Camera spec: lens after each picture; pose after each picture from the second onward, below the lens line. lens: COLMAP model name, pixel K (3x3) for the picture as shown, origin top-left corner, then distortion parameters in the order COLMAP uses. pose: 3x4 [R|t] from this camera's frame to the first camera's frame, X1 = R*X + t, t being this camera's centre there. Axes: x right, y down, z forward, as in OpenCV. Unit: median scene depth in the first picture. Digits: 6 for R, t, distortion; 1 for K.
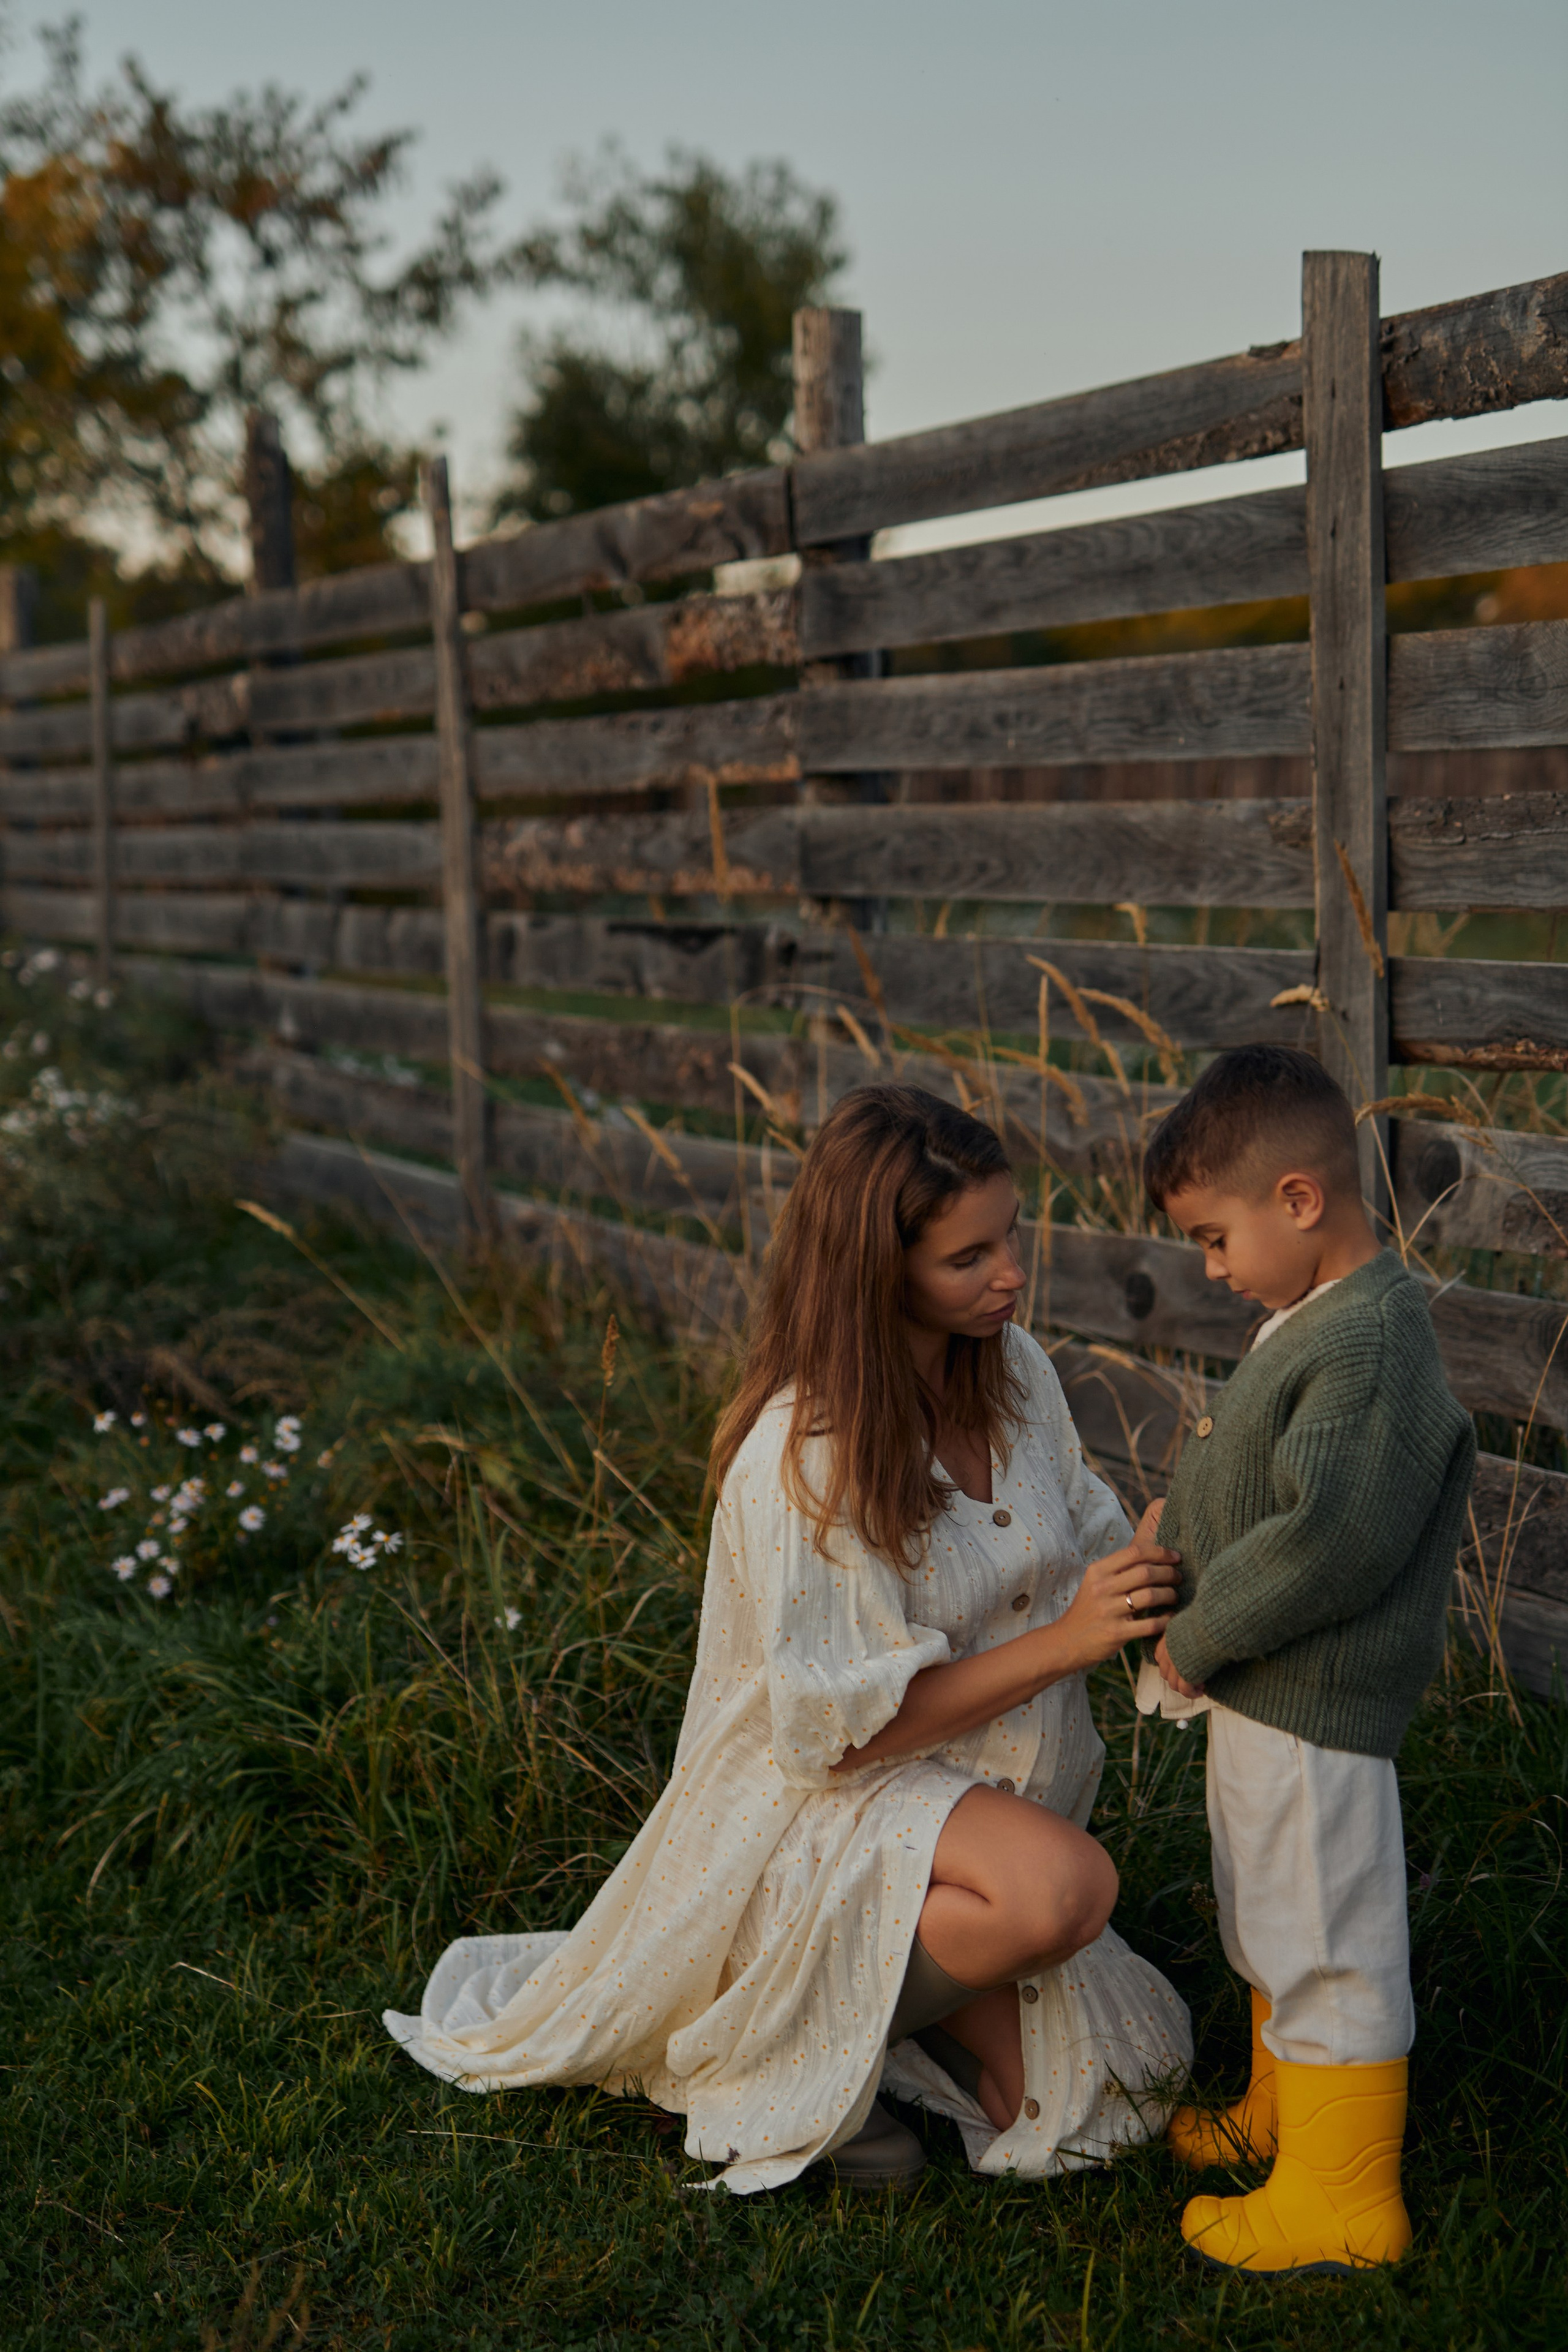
lens RADIAL K [[3549.8, 0, 674.9], [0, 3549.8, 1189.2], [0, 0, 1]] dist [-0.004297, 0.009148]
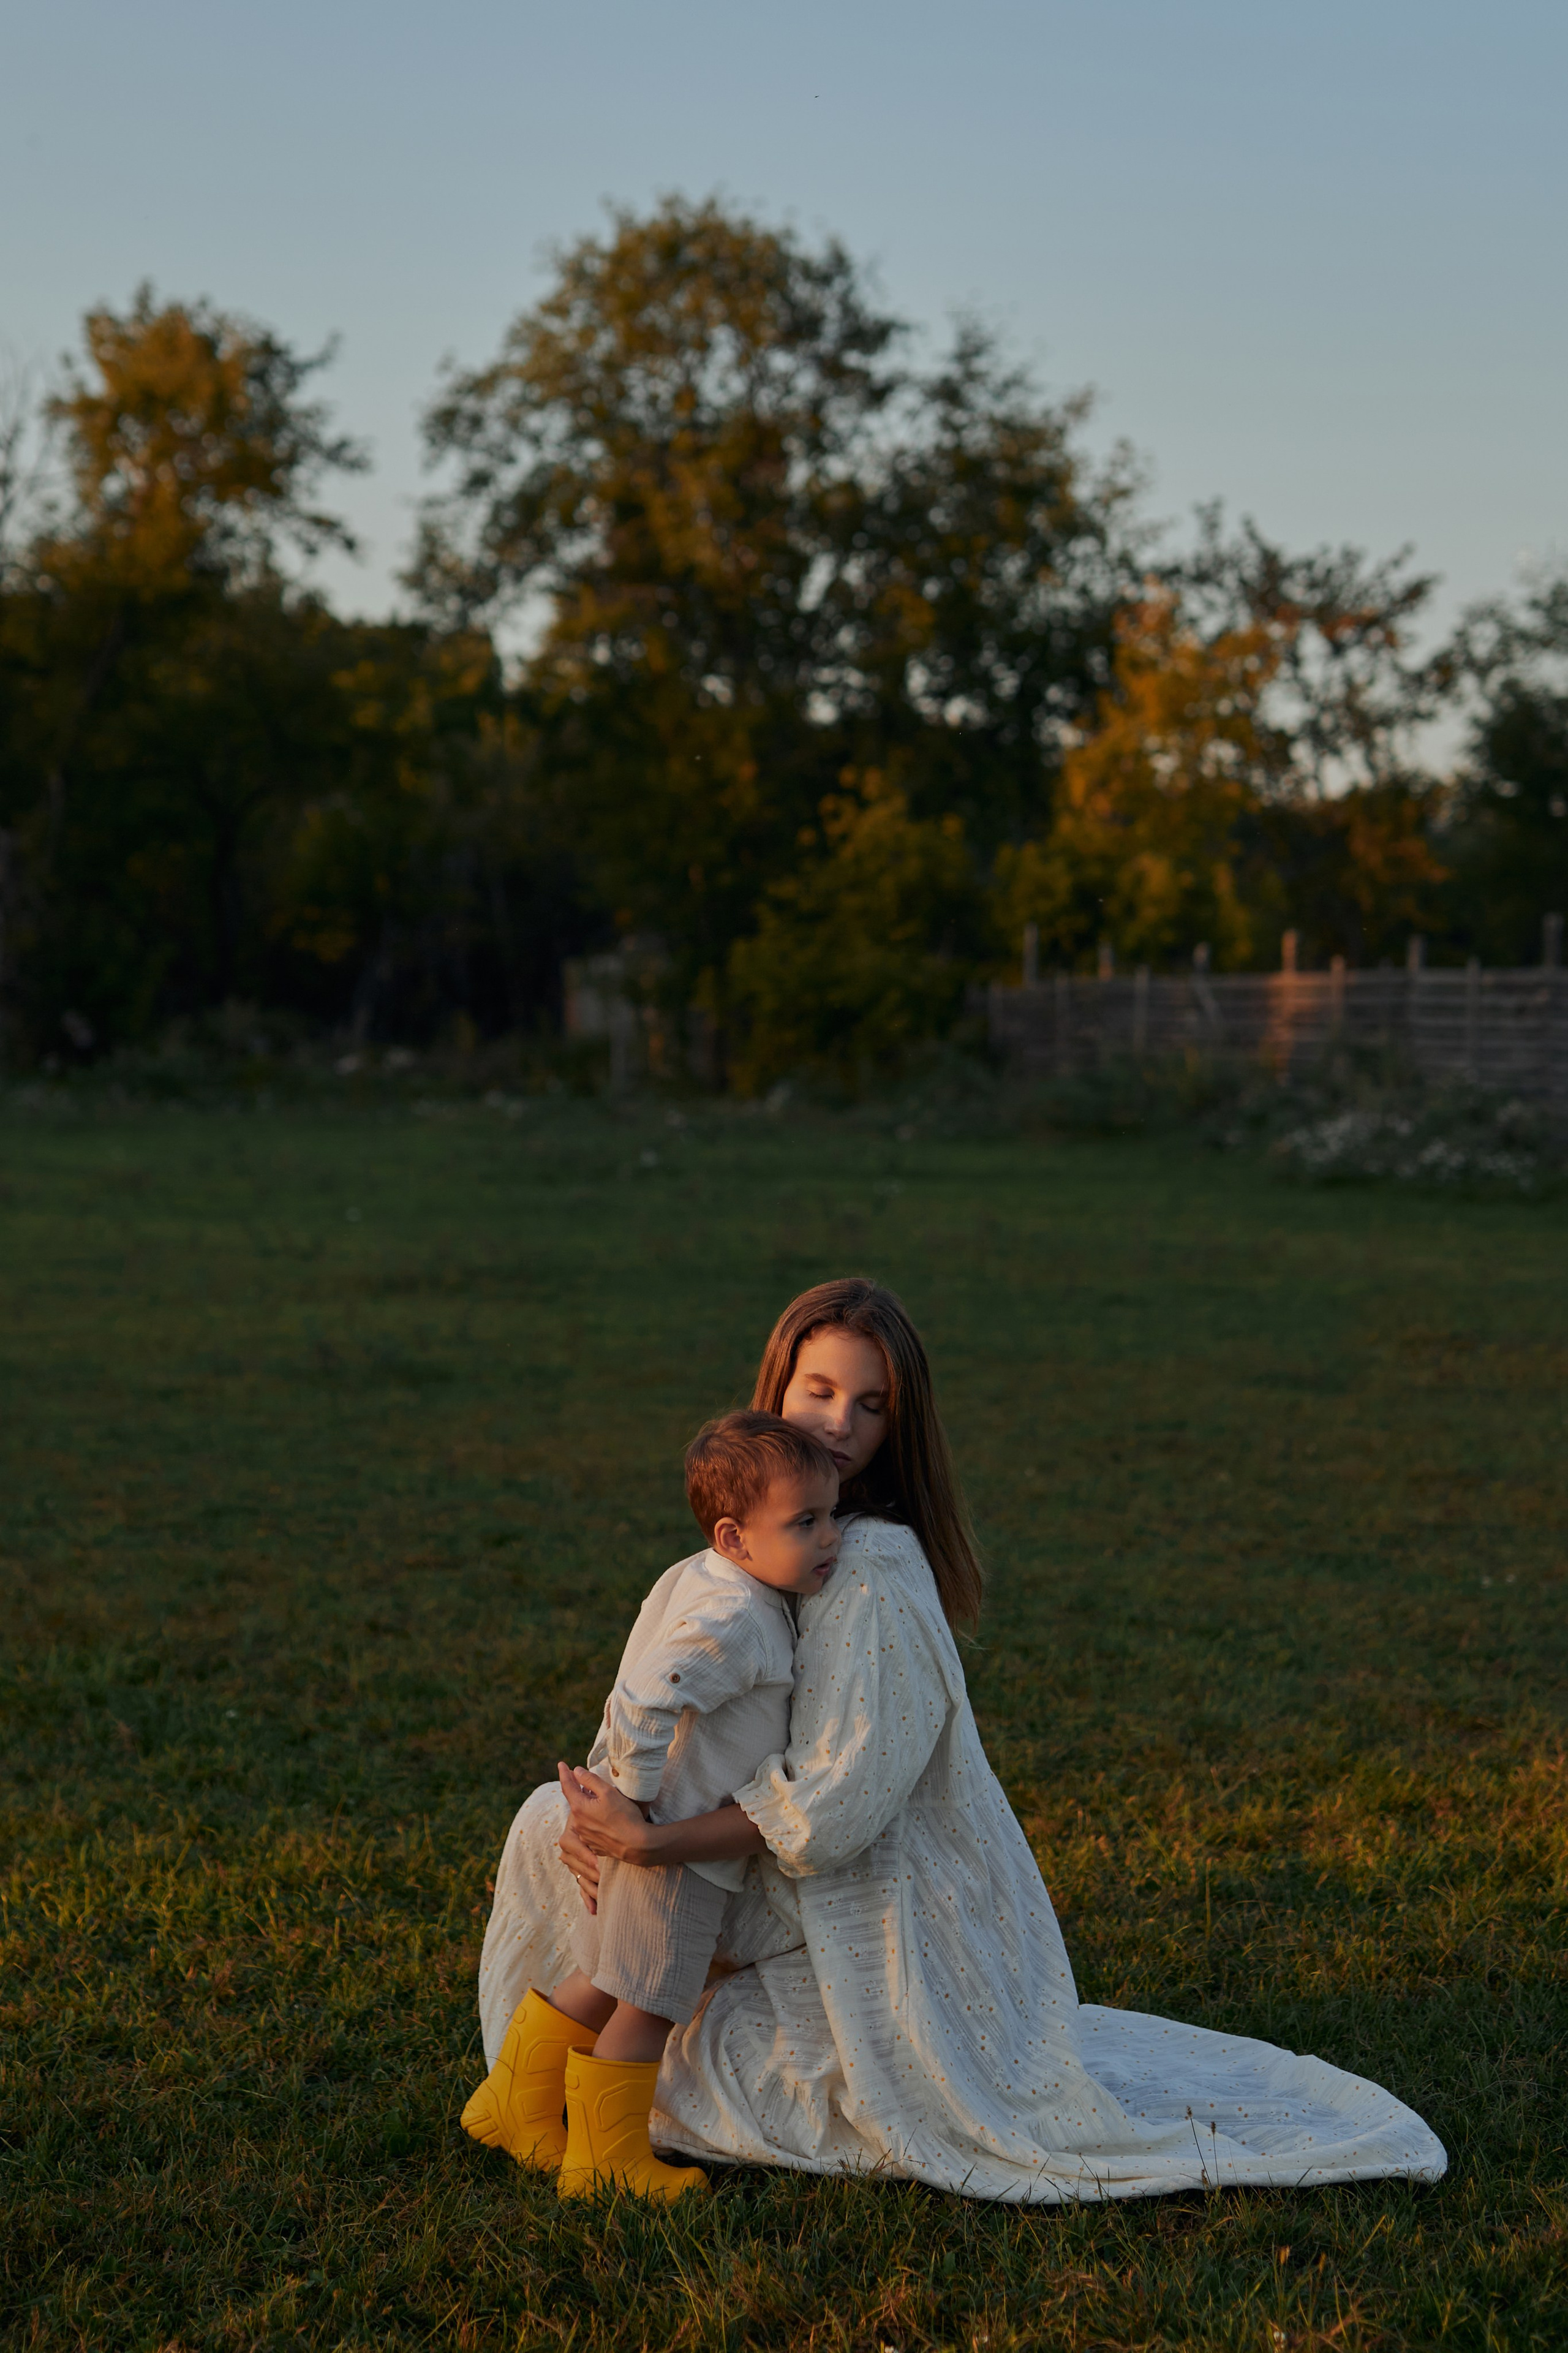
lens RADIAL K [[3665.0, 0, 786.8], [0, 3665.0, 1029.0], [0, 0, 1]] dist [-0.002148, -0.032778]
pose [[0.979816, 0.026893, -0.198086, -0.184541], [-0.045192, 0.995055, -0.088444, 0.317203], [0.194728, 0.095610, 0.976186, -3.580766]]
